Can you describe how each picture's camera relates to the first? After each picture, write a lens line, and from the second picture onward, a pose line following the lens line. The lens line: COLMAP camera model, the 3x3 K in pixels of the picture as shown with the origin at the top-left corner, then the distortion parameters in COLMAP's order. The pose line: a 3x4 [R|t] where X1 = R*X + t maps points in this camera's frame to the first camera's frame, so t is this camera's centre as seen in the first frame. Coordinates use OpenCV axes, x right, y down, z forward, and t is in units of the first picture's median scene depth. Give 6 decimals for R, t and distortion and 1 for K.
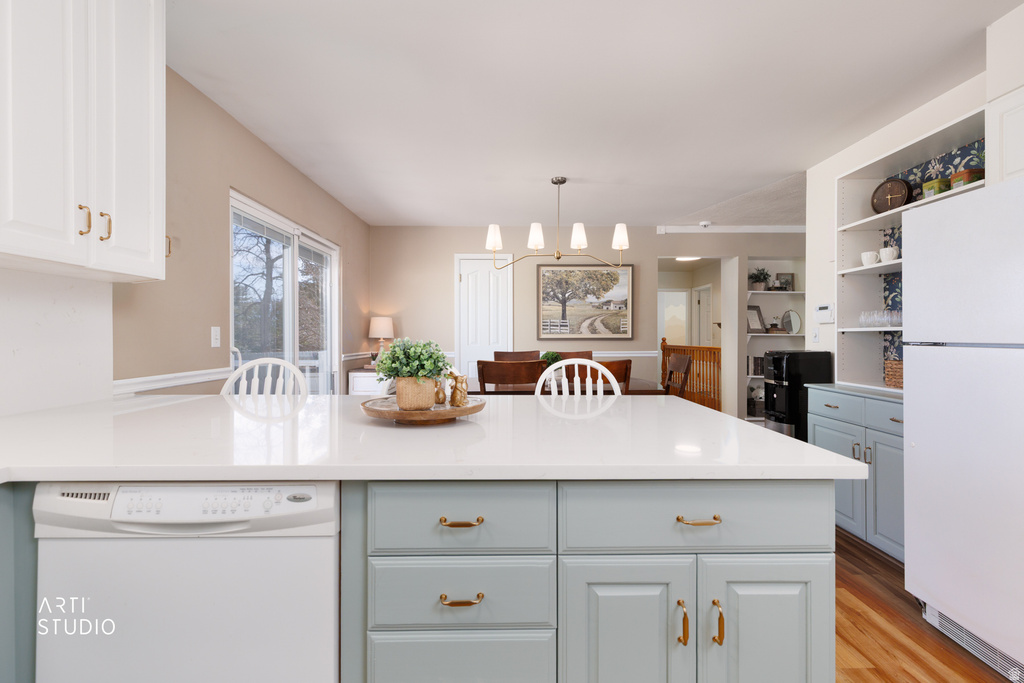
lens RADIAL K [[463.5, 0, 517.6], [0, 463.5, 336.5], [0, 0, 1]] dist [0.006254, 0.001305]
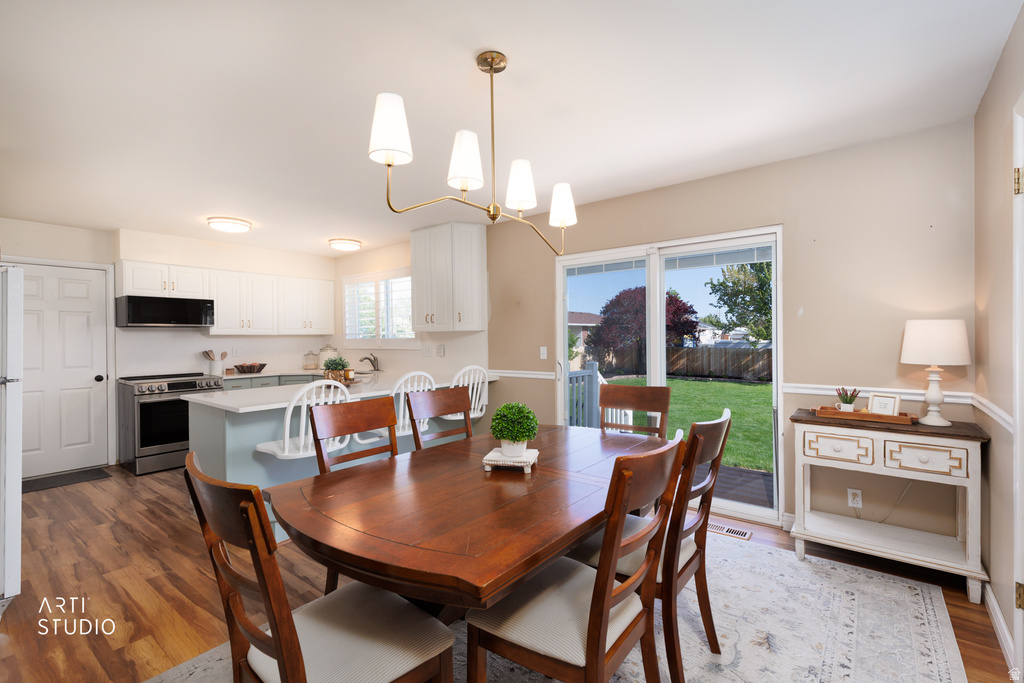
lens RADIAL K [[463.5, 0, 509.5], [0, 463.5, 340.7], [0, 0, 1]] dist [0.006254, 0.001305]
pose [[-0.635368, 0.011524, -0.772124, 1.298946], [0.008994, 0.999931, 0.007523, -0.105491], [0.772157, -0.002165, -0.635428, 3.573914]]
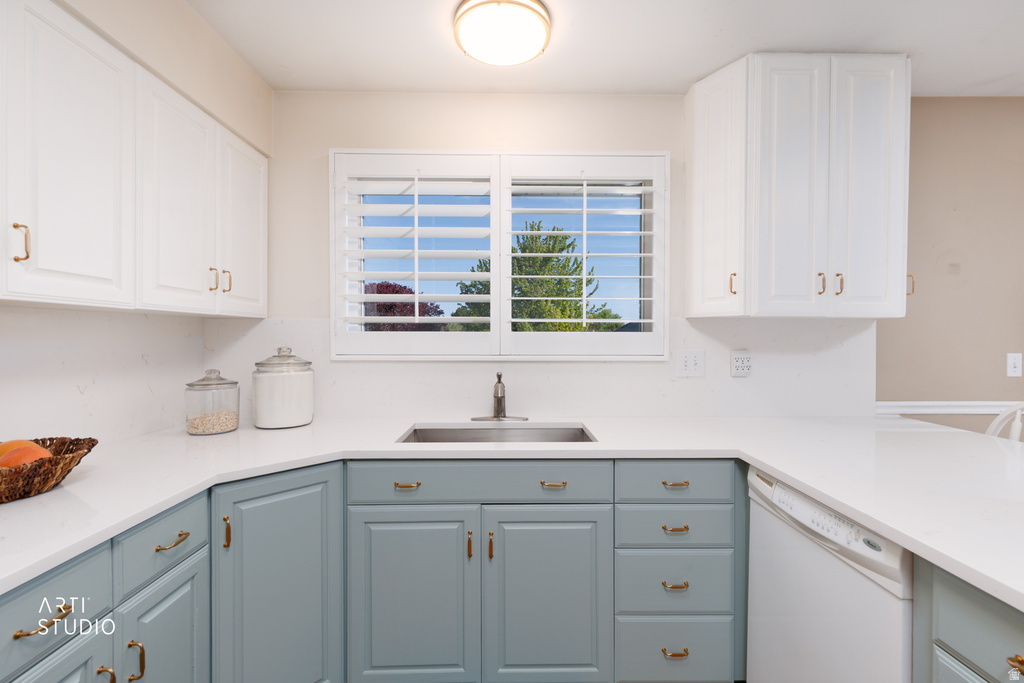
lens RADIAL K [[463.5, 0, 517.4], [0, 463.5, 340.6], [0, 0, 1]] dist [0.006254, 0.001305]
pose [[0.011084, 0.009237, -0.999896, 0.404119], [-0.002880, 0.999953, 0.009206, -0.091652], [0.999934, 0.002778, 0.011110, 0.103339]]
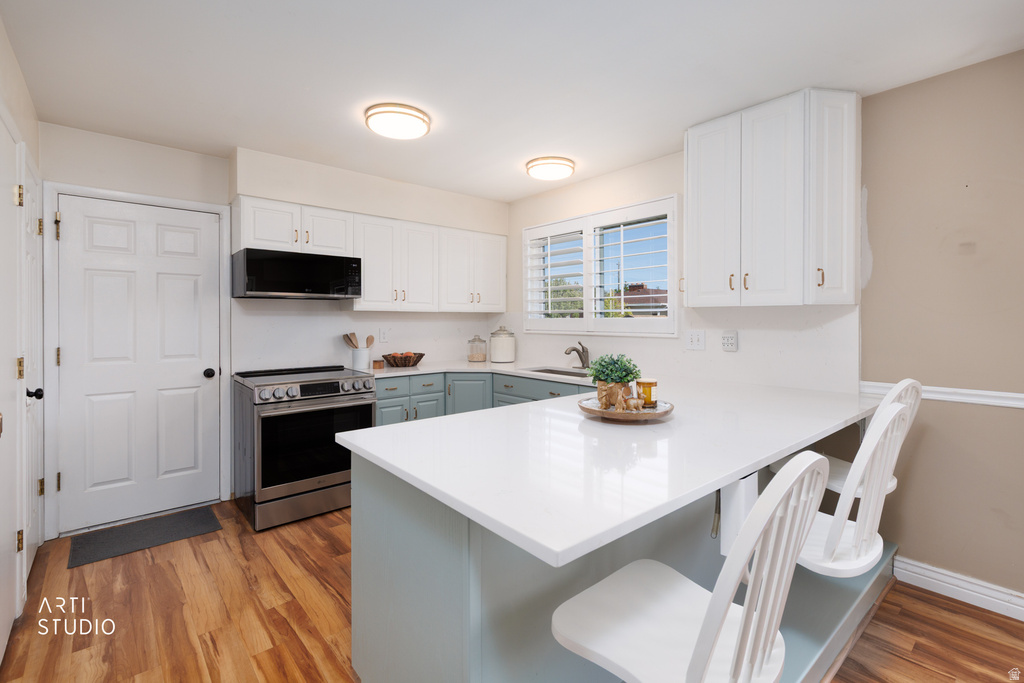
lens RADIAL K [[463.5, 0, 510.6], [0, 463.5, 323.8], [0, 0, 1]] dist [0.006254, 0.001305]
pose [[-0.764982, 0.005886, -0.644025, 0.917508], [-0.000033, 0.999958, 0.009178, -0.097514], [0.644052, 0.007042, -0.764950, 1.820294]]
